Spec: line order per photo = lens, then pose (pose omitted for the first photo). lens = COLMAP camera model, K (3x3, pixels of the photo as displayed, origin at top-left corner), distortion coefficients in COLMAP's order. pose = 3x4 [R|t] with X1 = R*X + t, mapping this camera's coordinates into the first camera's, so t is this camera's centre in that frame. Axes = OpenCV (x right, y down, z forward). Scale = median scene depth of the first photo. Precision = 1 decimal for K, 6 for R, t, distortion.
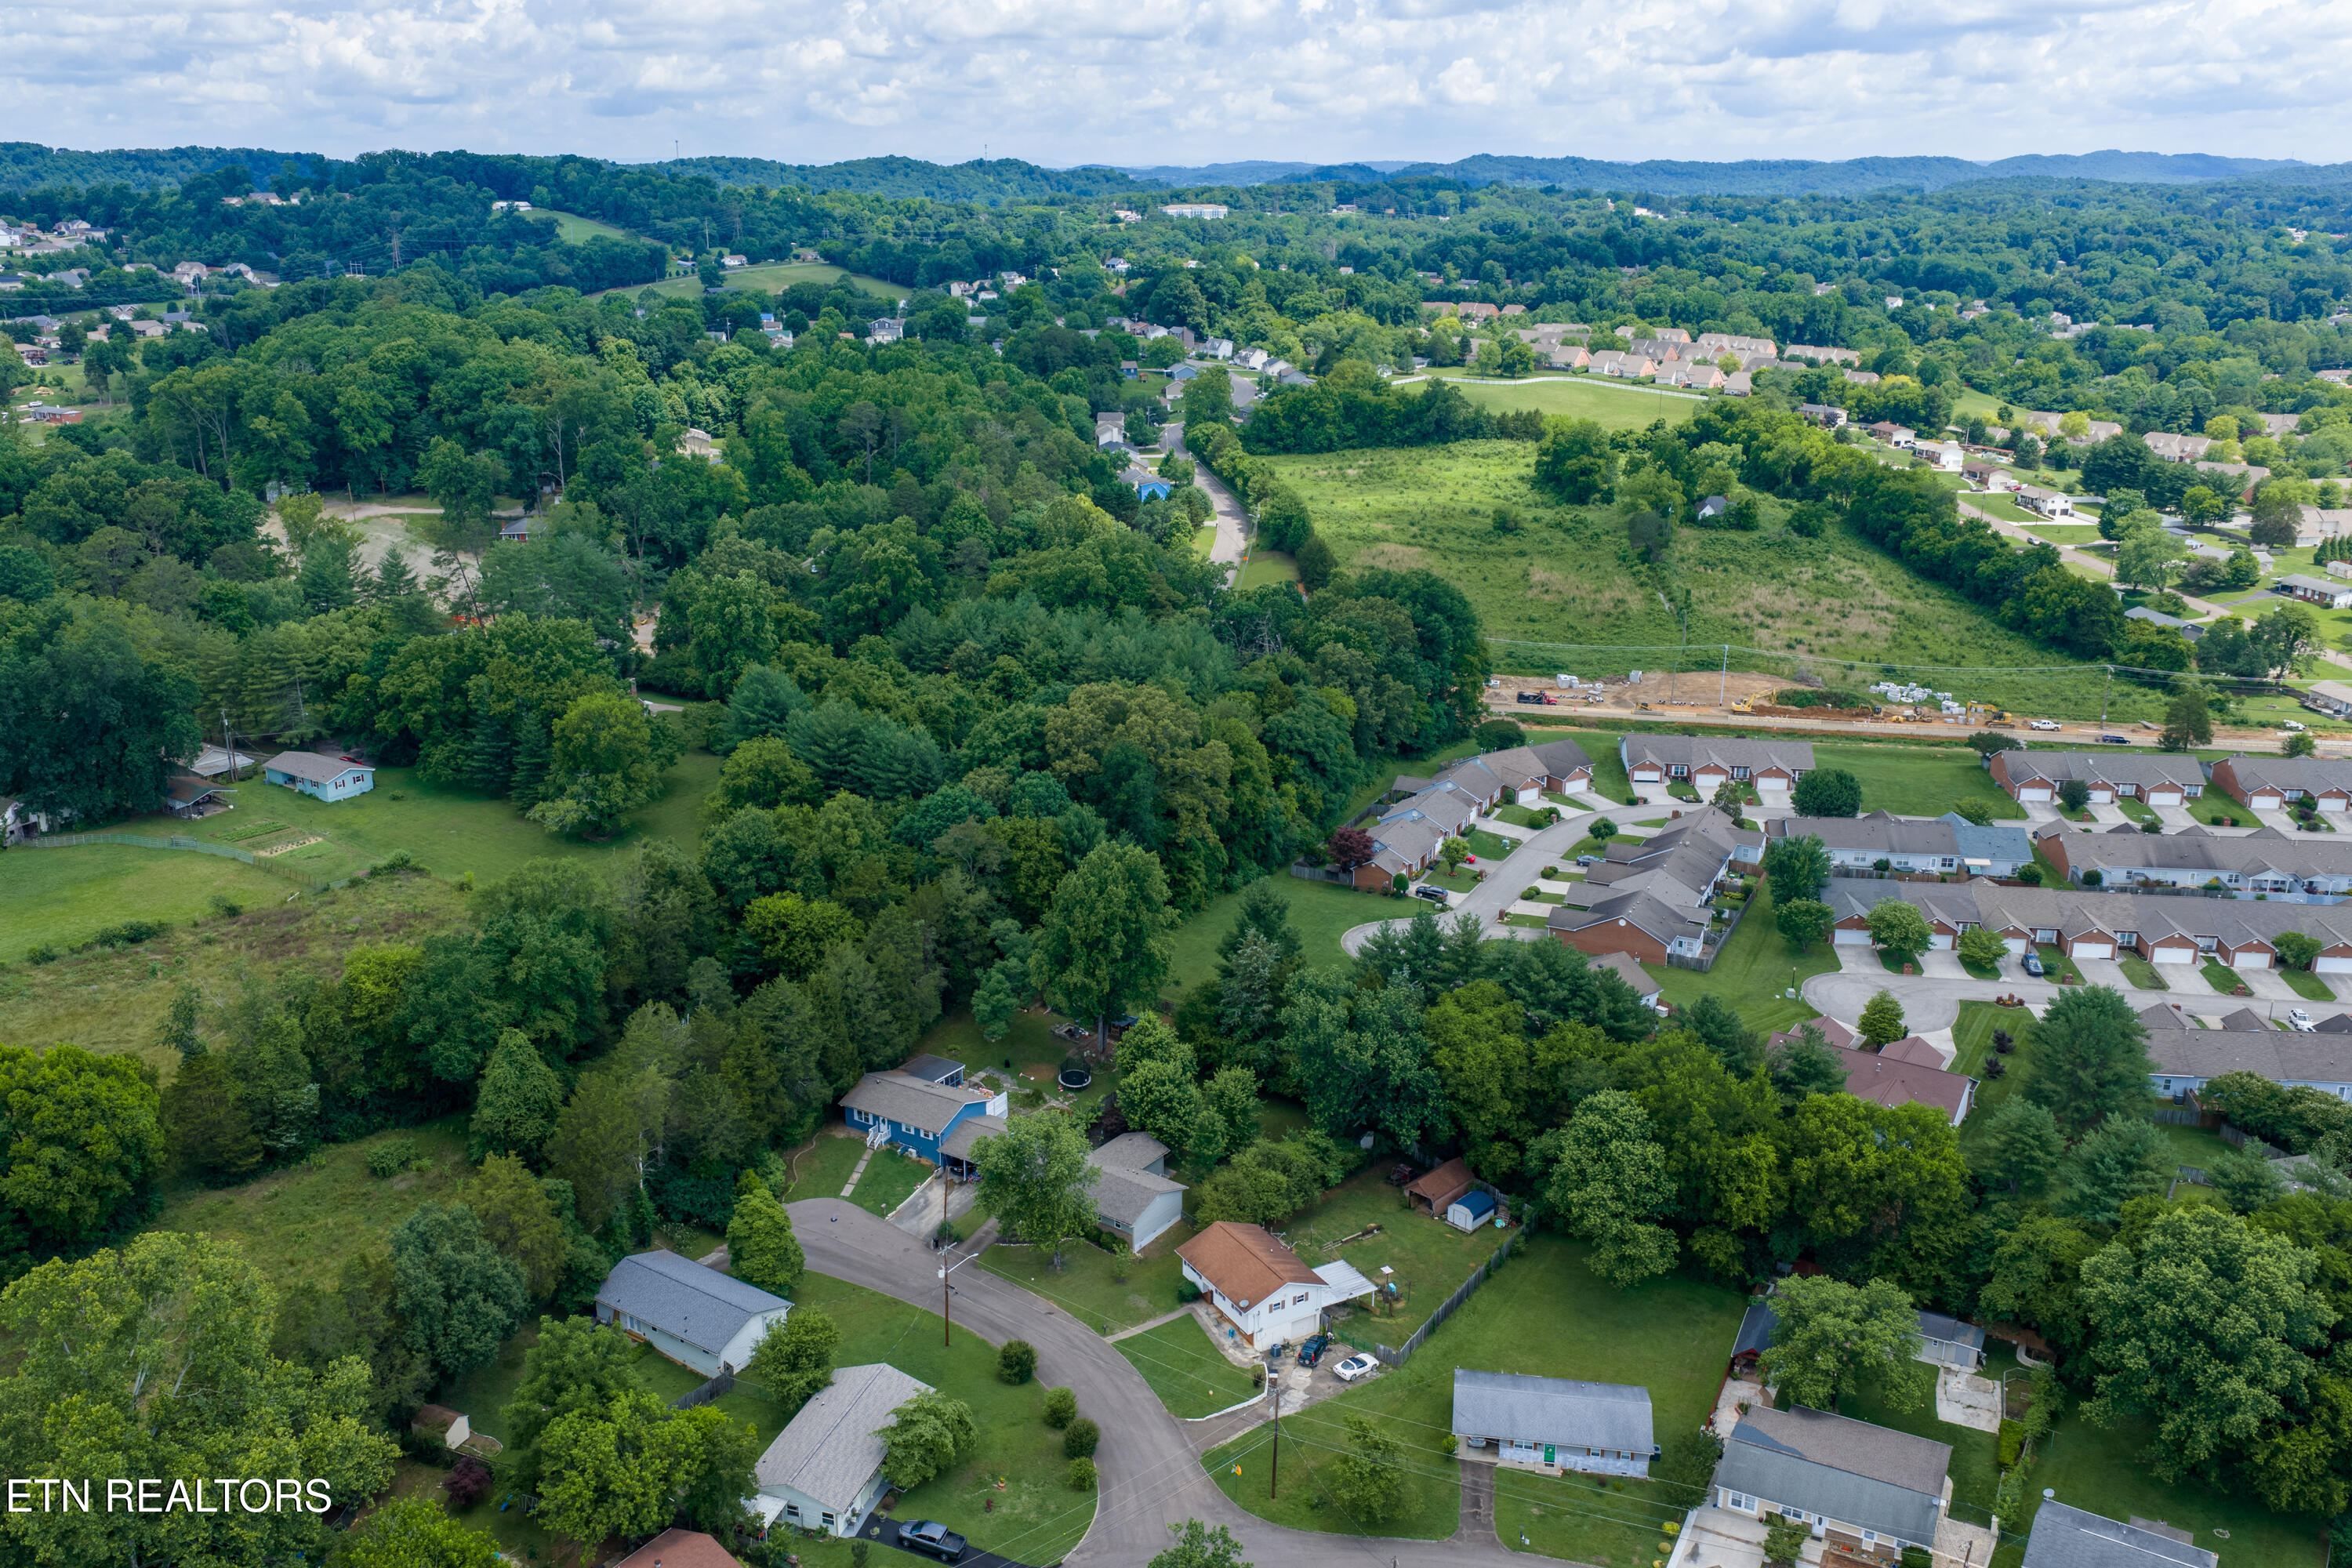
lens RADIAL K [[1932.5, 0, 1176.0], [0, 1932.5, 784.0], [0, 0, 1]] dist [0.030737, -0.046133]
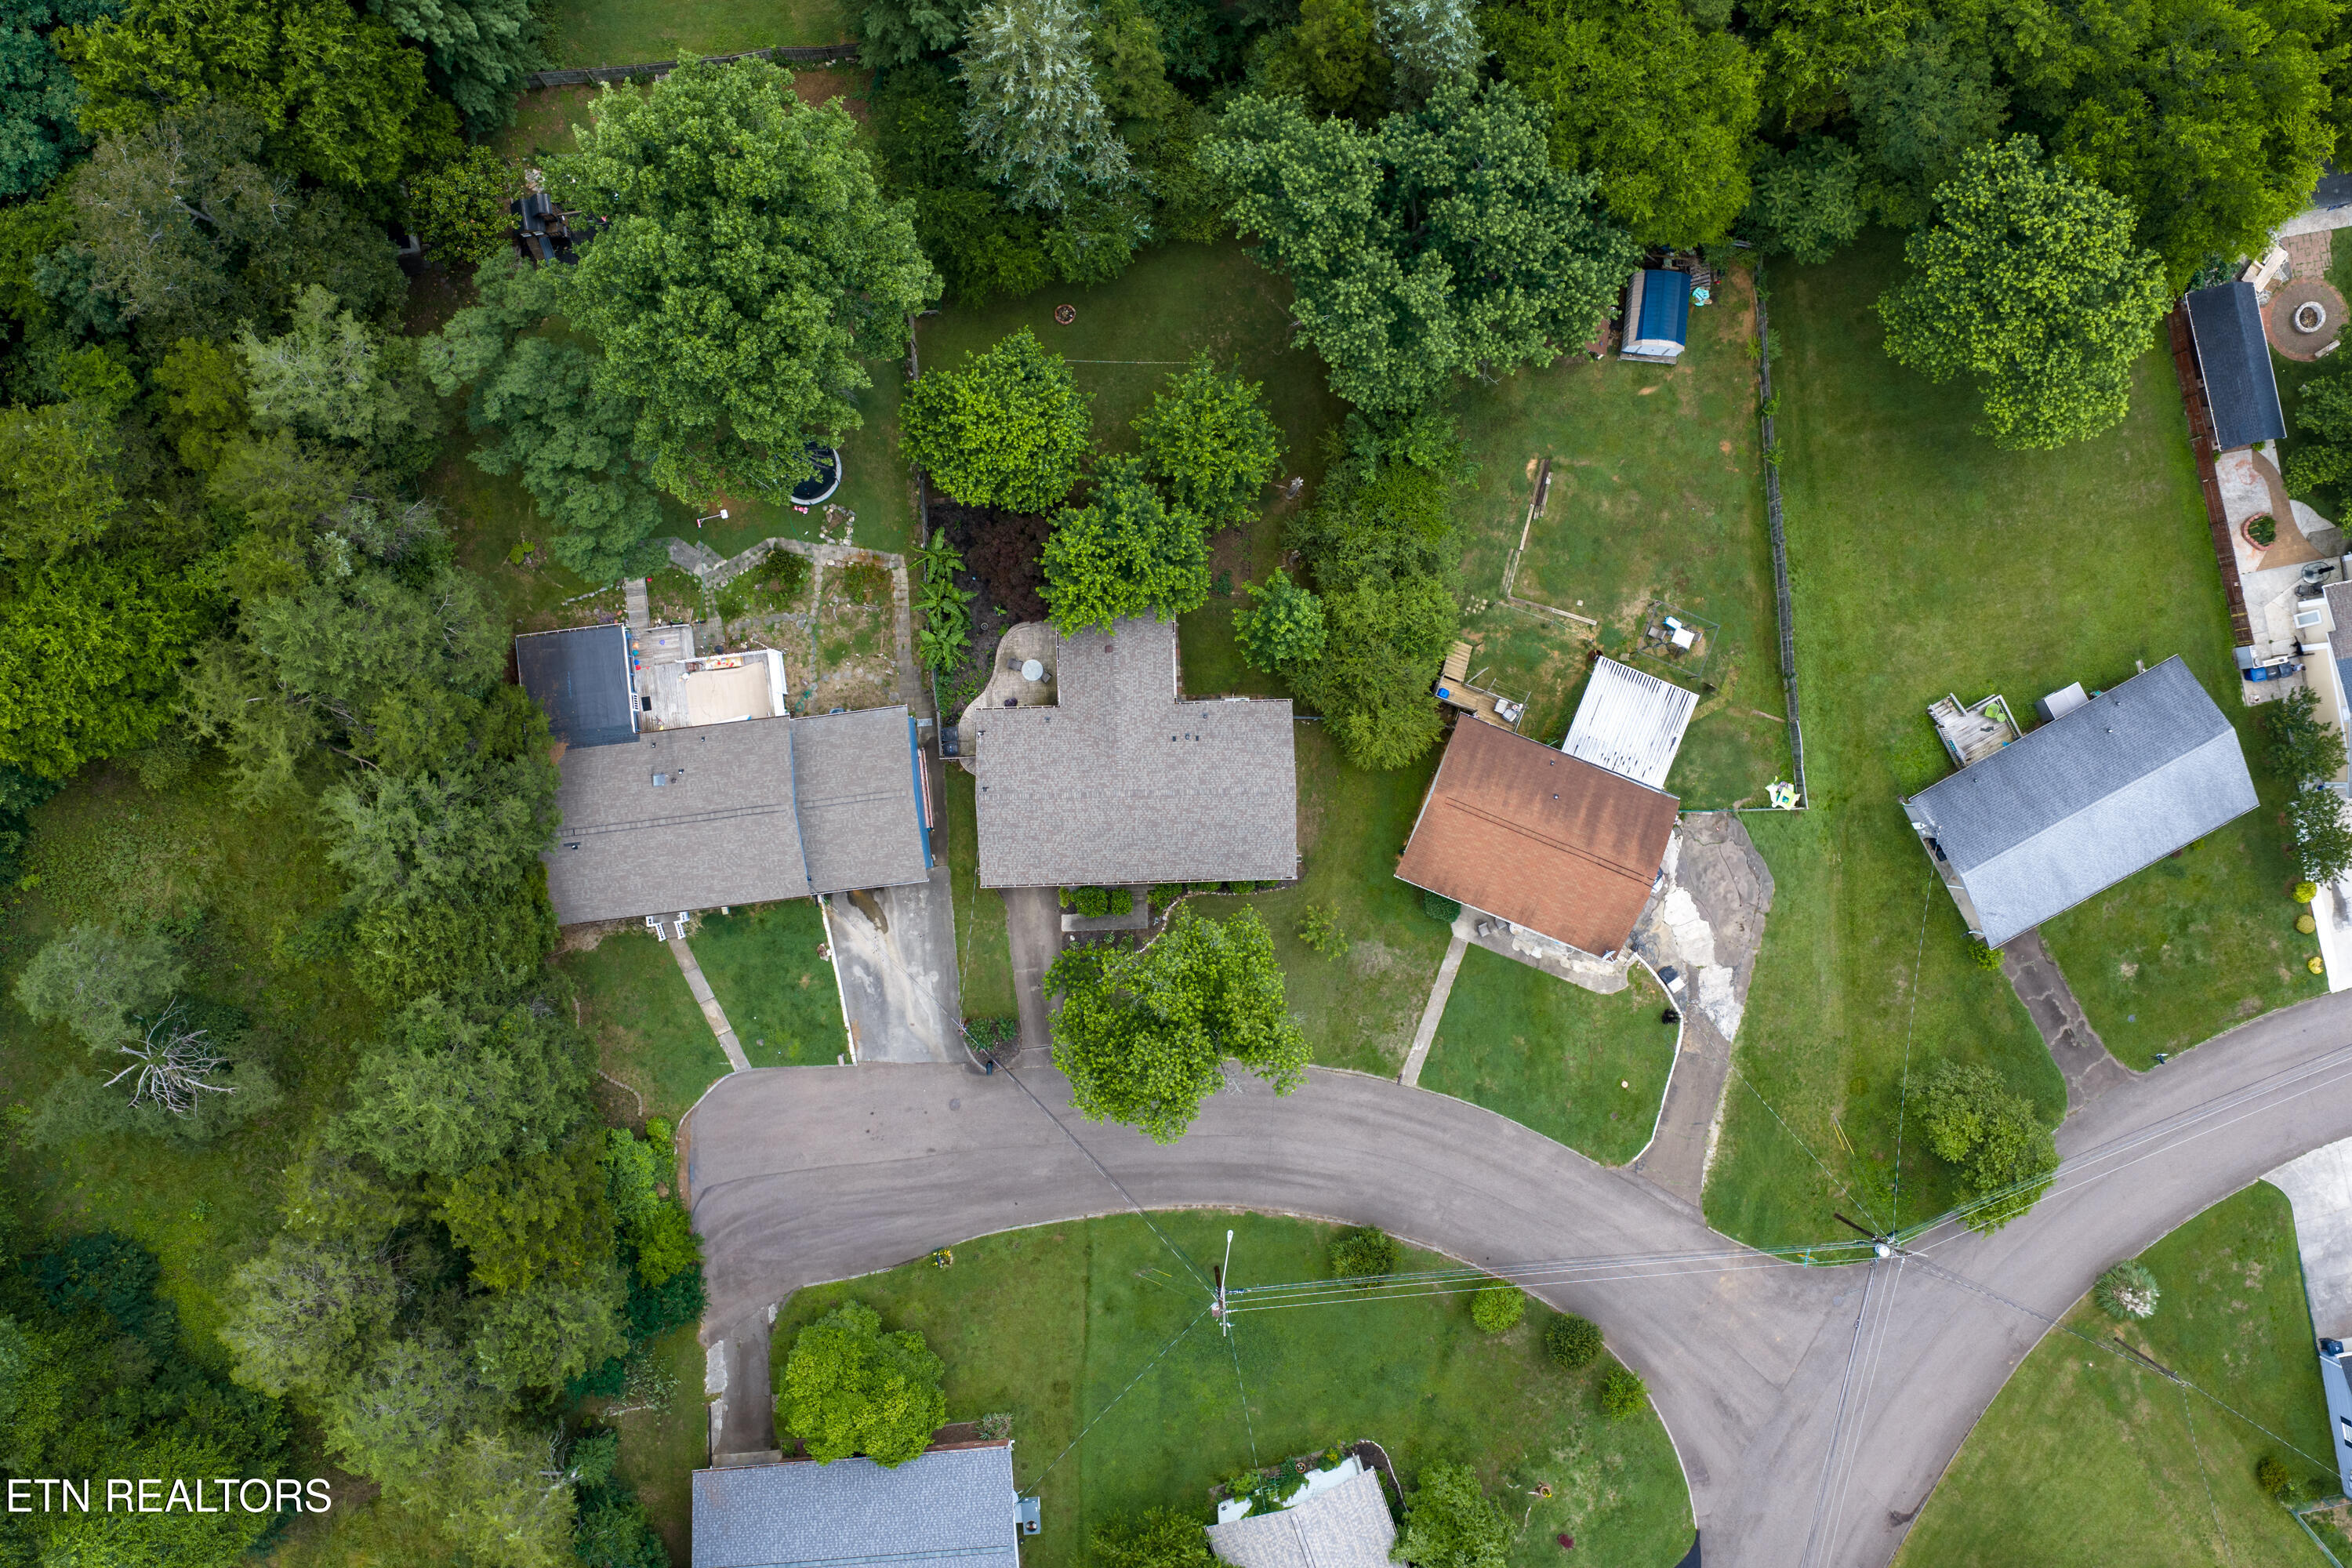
lens RADIAL K [[1932.5, 0, 1176.0], [0, 1932.5, 784.0], [0, 0, 1]] dist [0.030737, -0.046133]
pose [[0.788748, -0.614716, 0.001018, -0.030585], [0.185455, 0.239537, 0.953010, -0.271705], [-0.586074, -0.751496, 0.302937, 0.791500]]
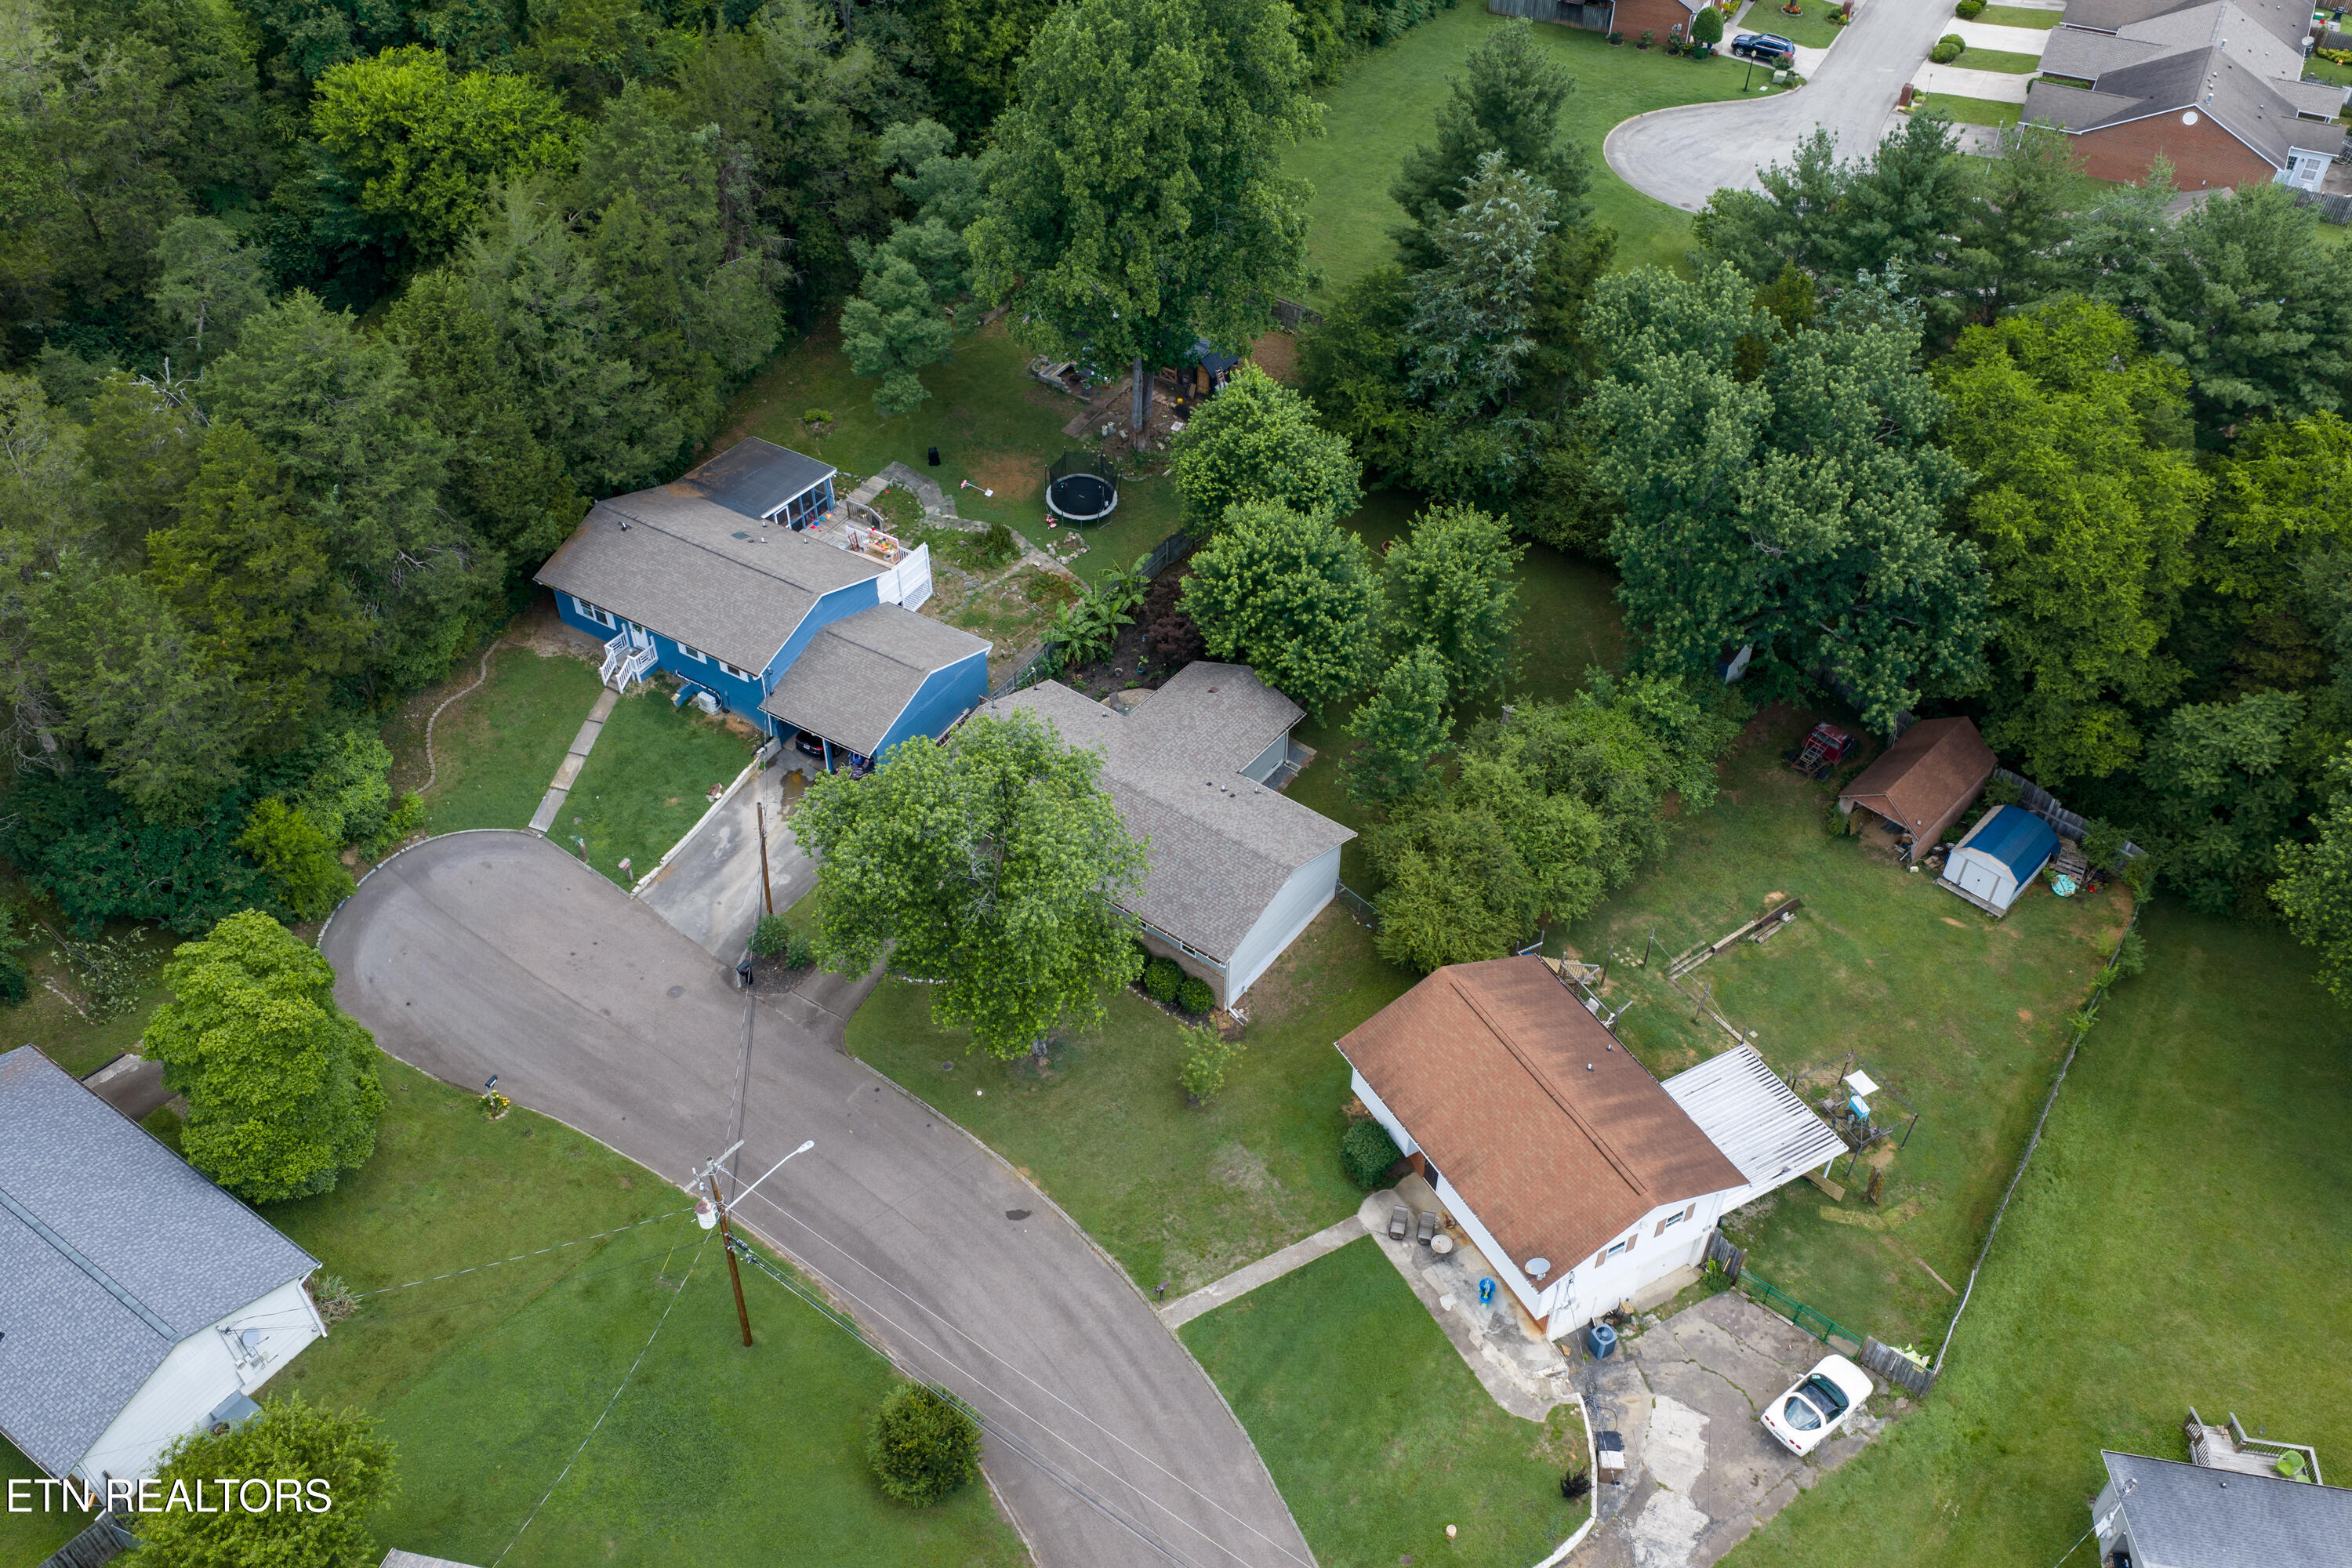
lens RADIAL K [[1932.5, 0, 1176.0], [0, 1932.5, 784.0], [0, 0, 1]] dist [0.030737, -0.046133]
pose [[0.999907, 0.010327, -0.008856, -0.026809], [-0.005671, 0.908106, 0.418702, 0.024652], [0.012366, -0.418613, 0.908080, 0.590873]]
